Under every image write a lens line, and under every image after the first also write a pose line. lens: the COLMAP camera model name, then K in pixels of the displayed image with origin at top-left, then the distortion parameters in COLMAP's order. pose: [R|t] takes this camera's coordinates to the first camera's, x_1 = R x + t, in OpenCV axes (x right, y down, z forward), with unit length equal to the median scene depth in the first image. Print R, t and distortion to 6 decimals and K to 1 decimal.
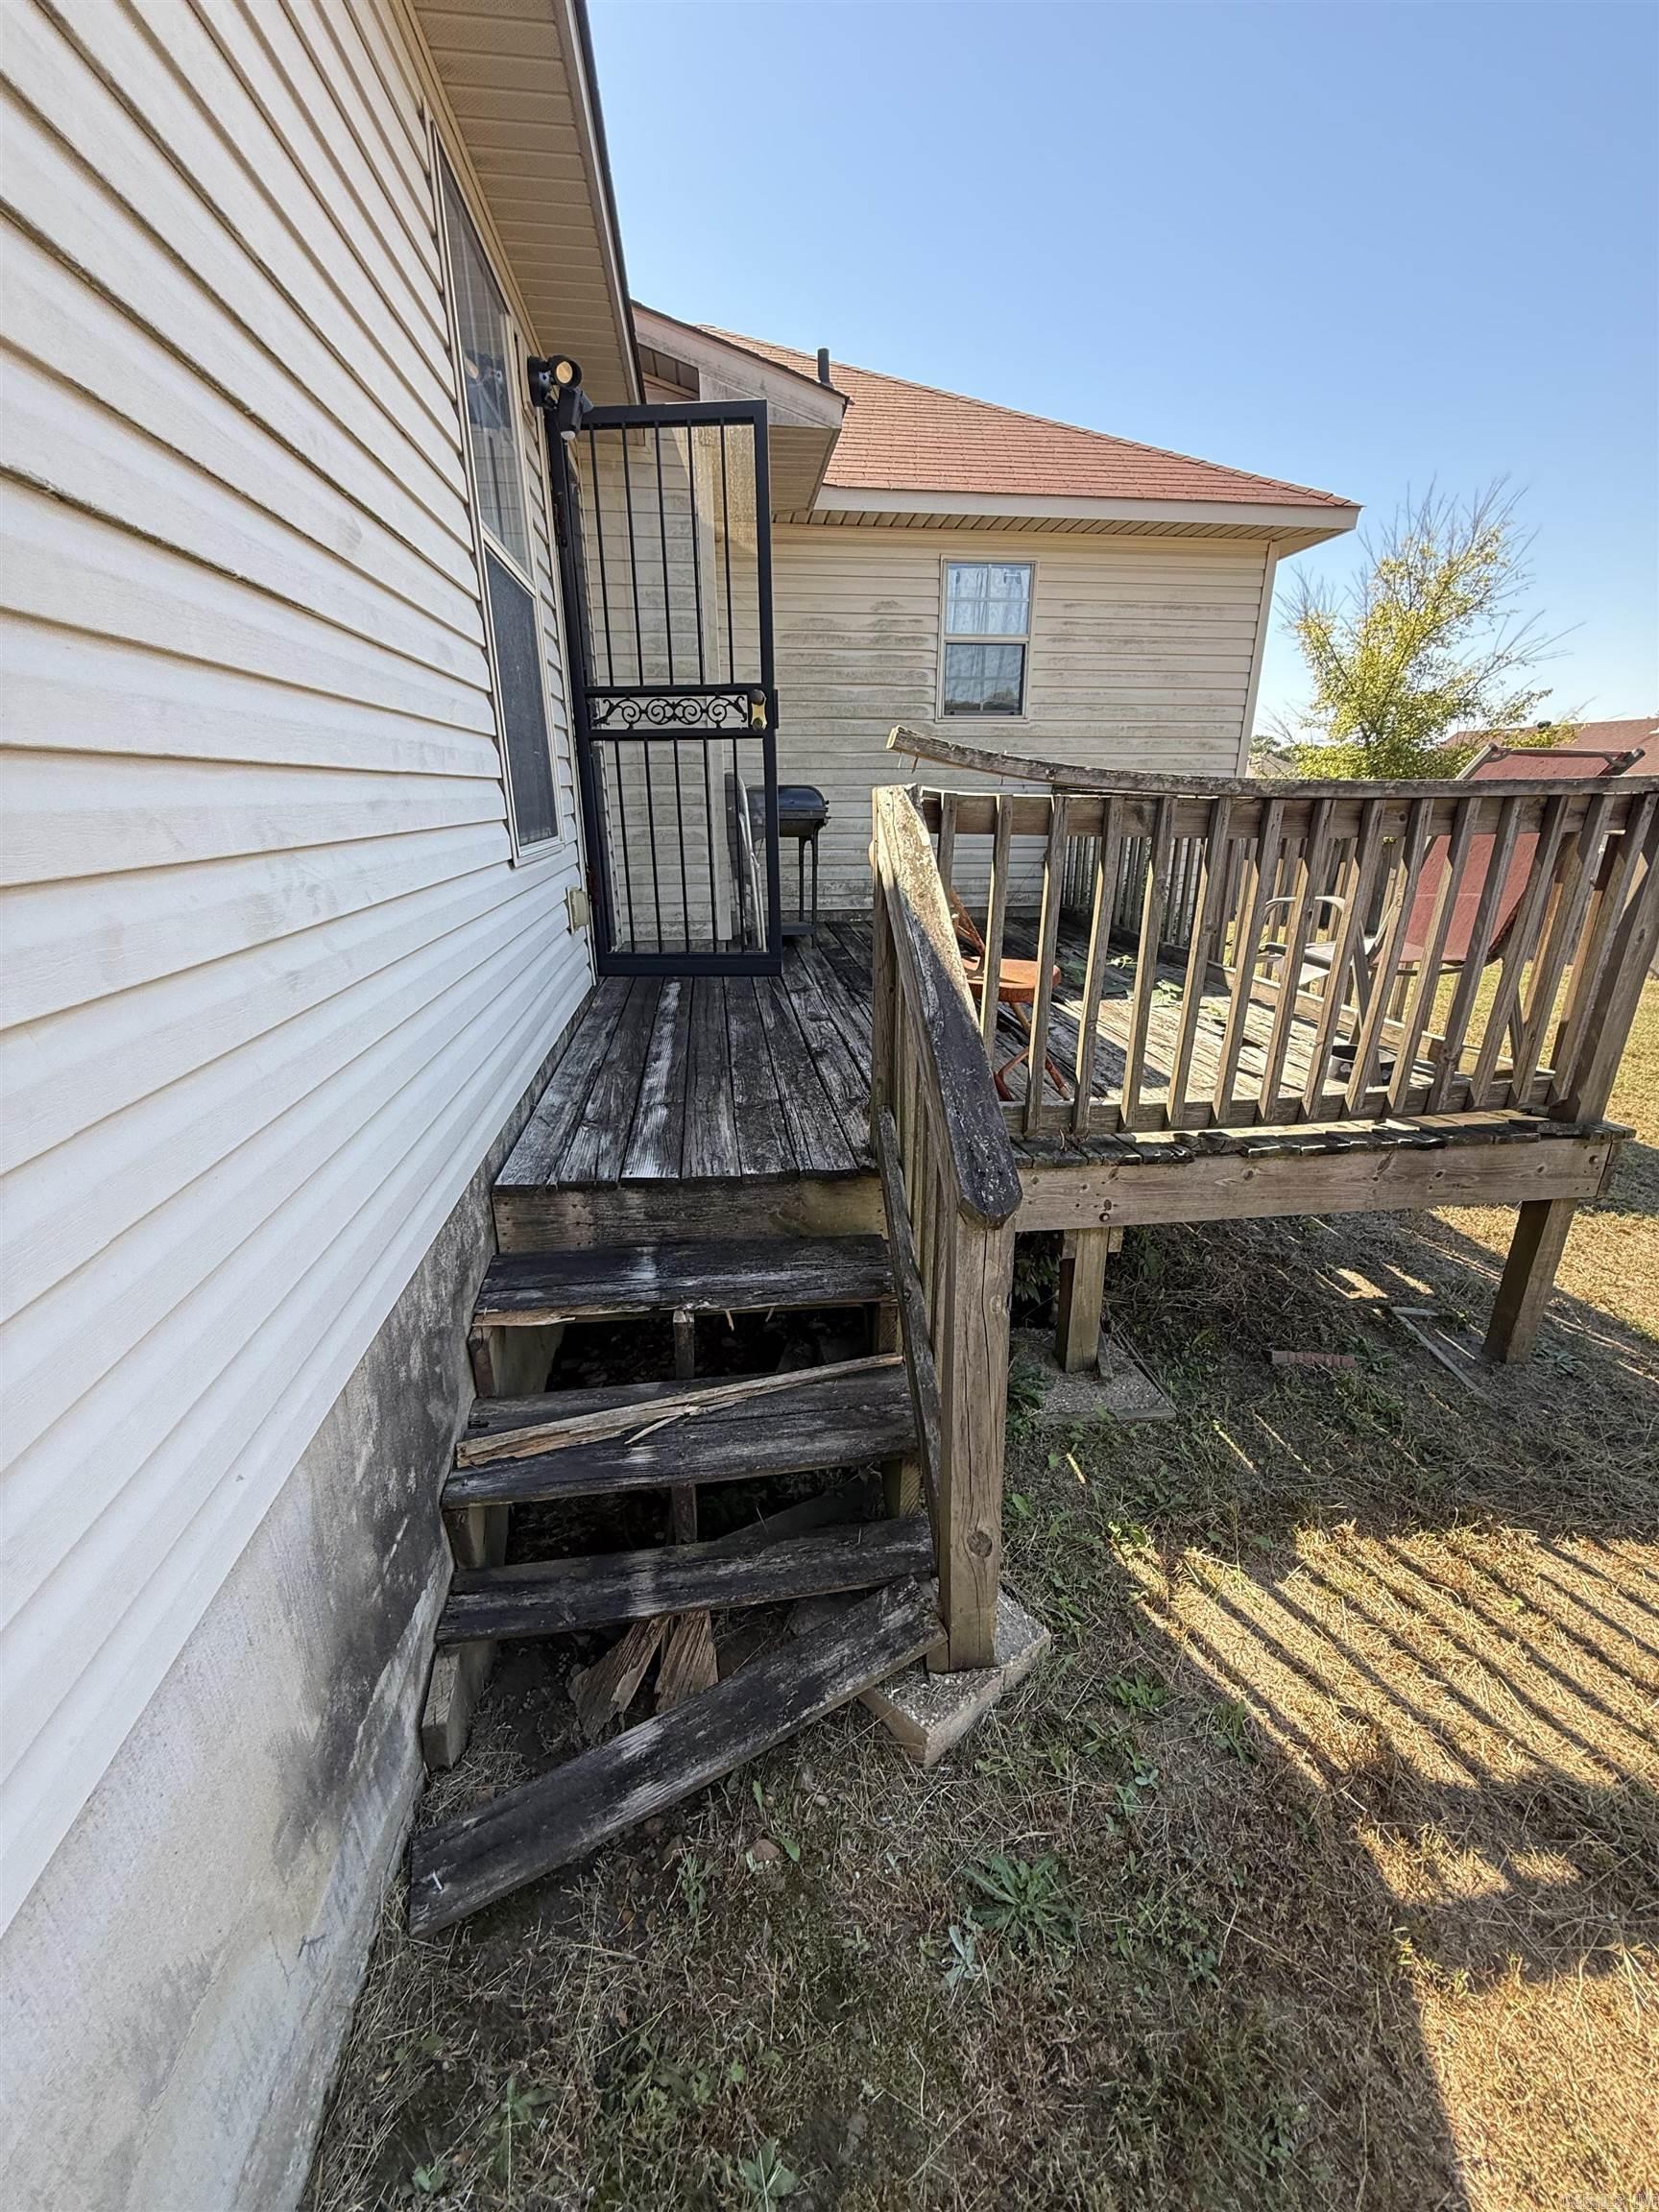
lens RADIAL K [[883.2, 0, 830.8], [0, 883.2, 1101.4], [0, 0, 1]] dist [0.001701, -0.000046]
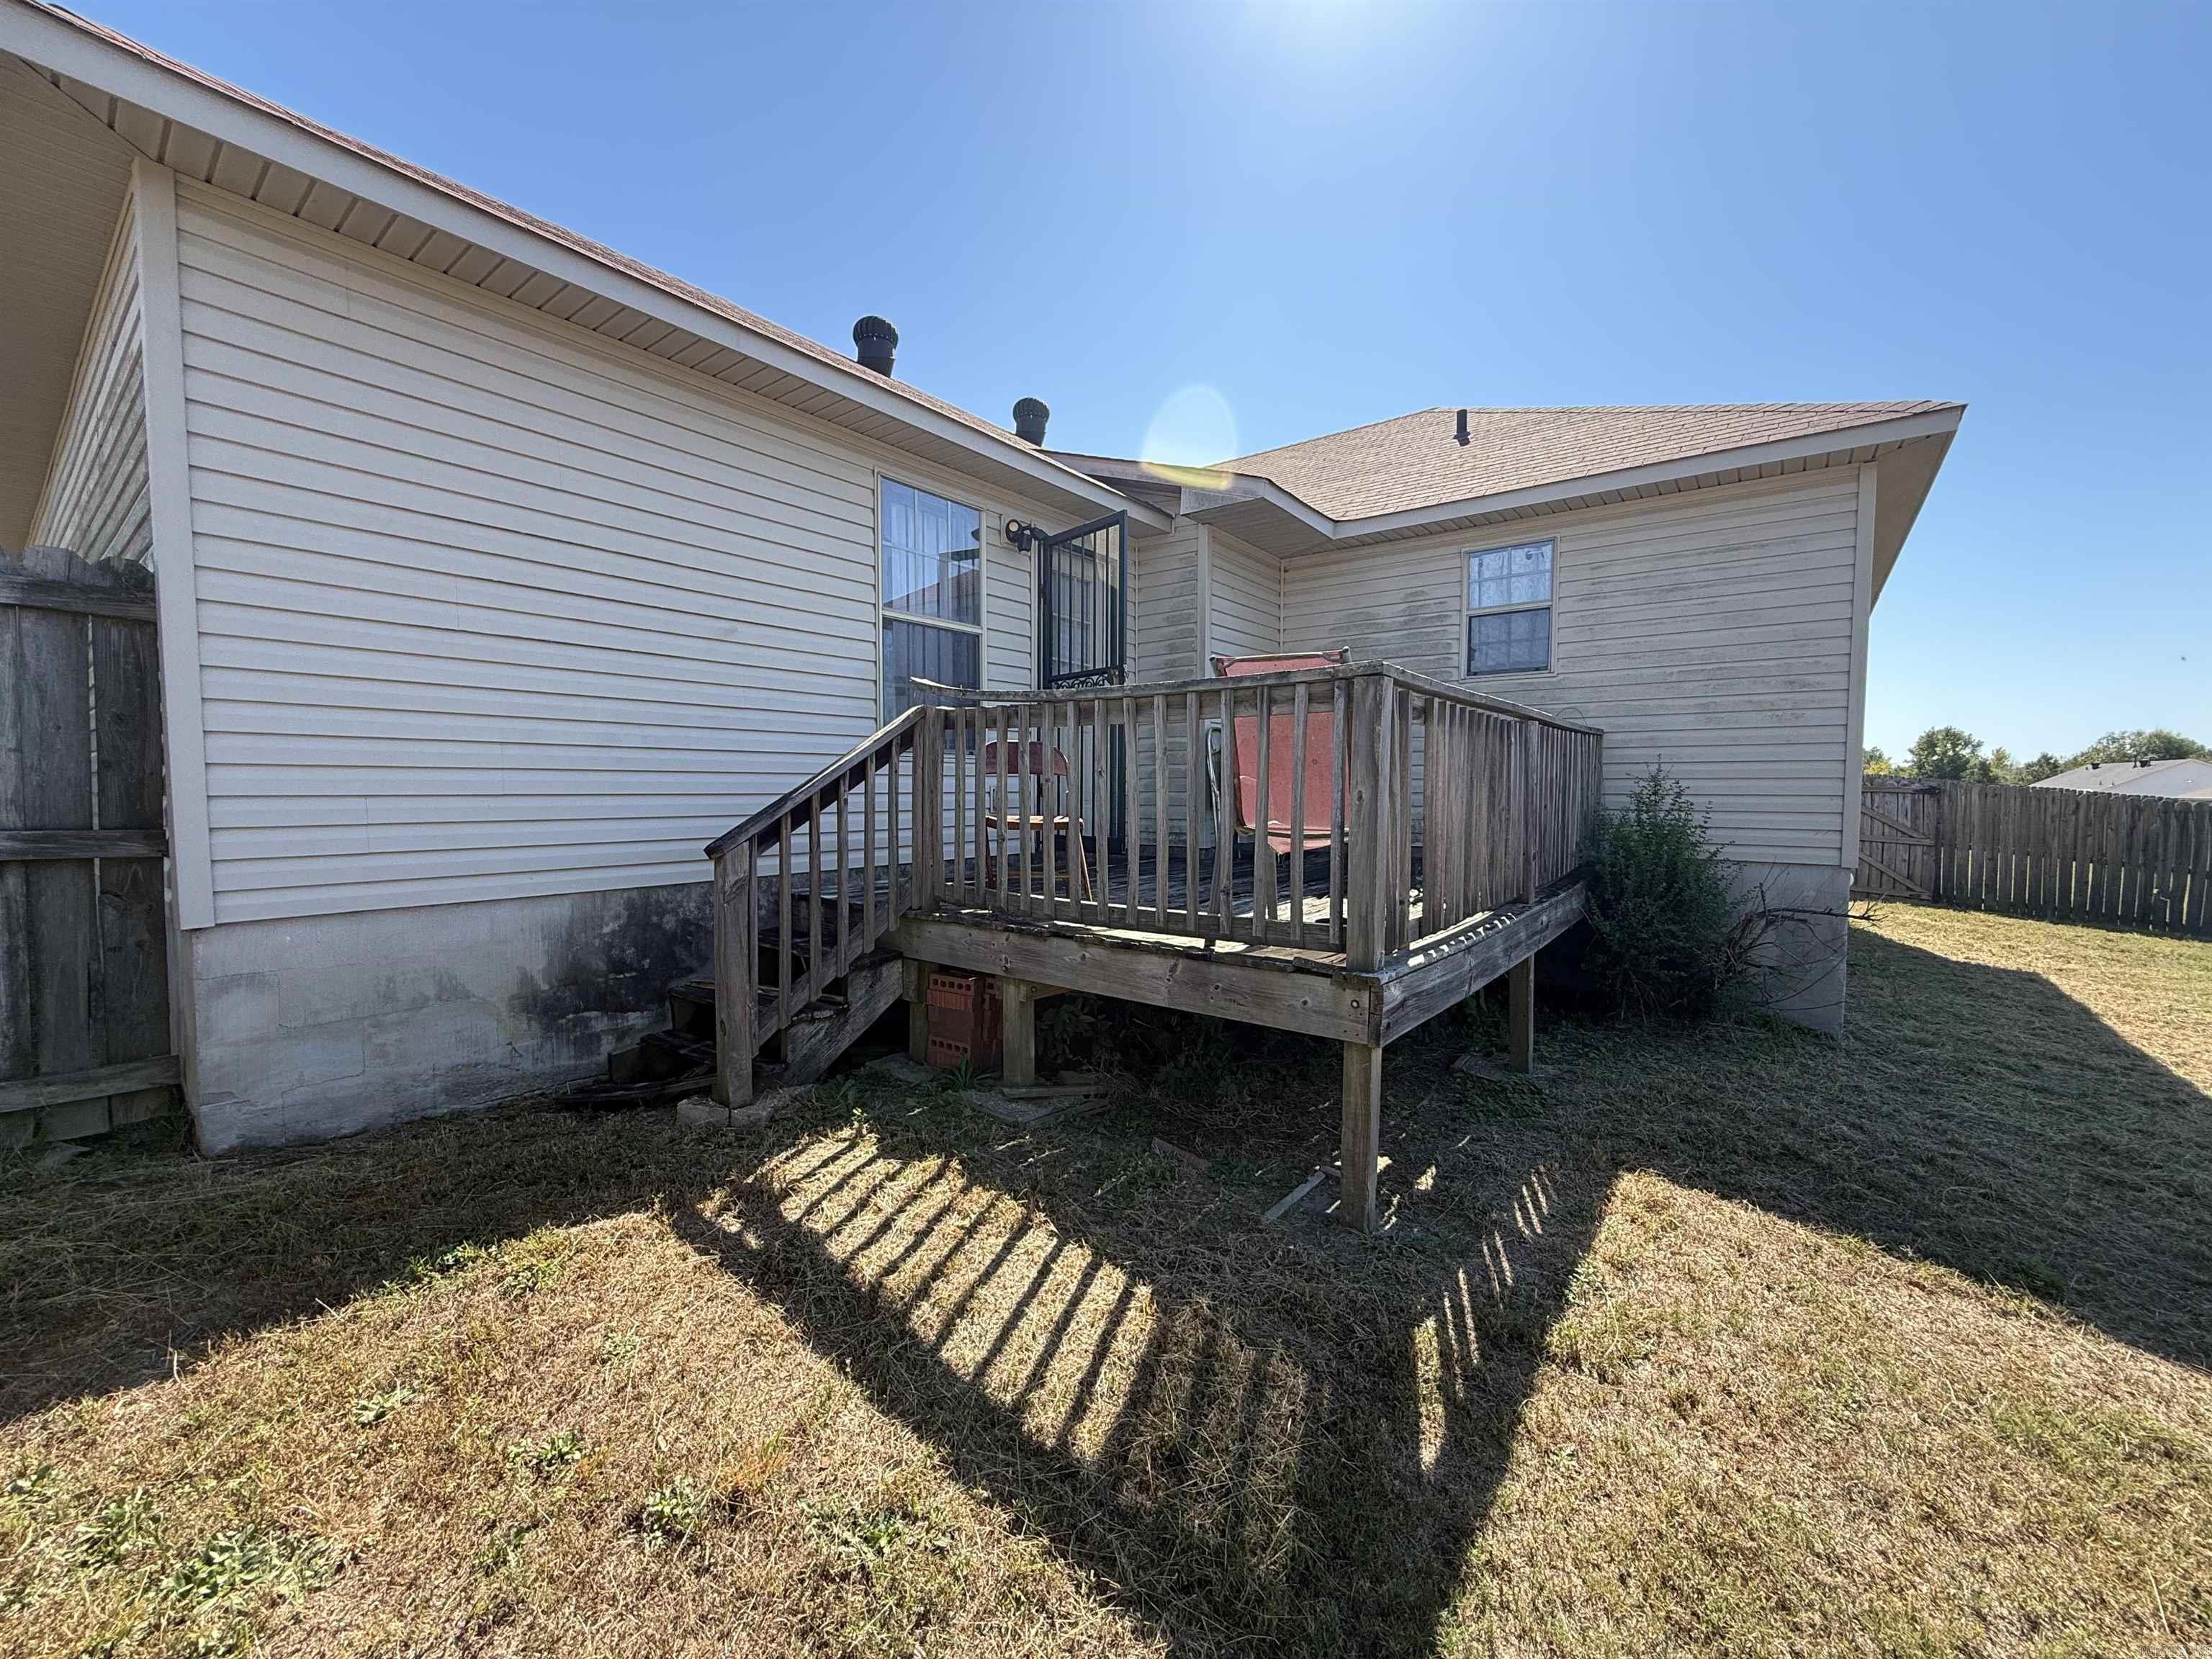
lens RADIAL K [[883.2, 0, 1102.7], [0, 883.2, 828.2], [0, 0, 1]] dist [0.001701, -0.000046]
pose [[0.702169, 0.040450, -0.710861, 0.620267], [-0.242213, 0.952411, -0.185057, 0.059400], [0.669546, 0.302121, 0.678551, 0.006443]]
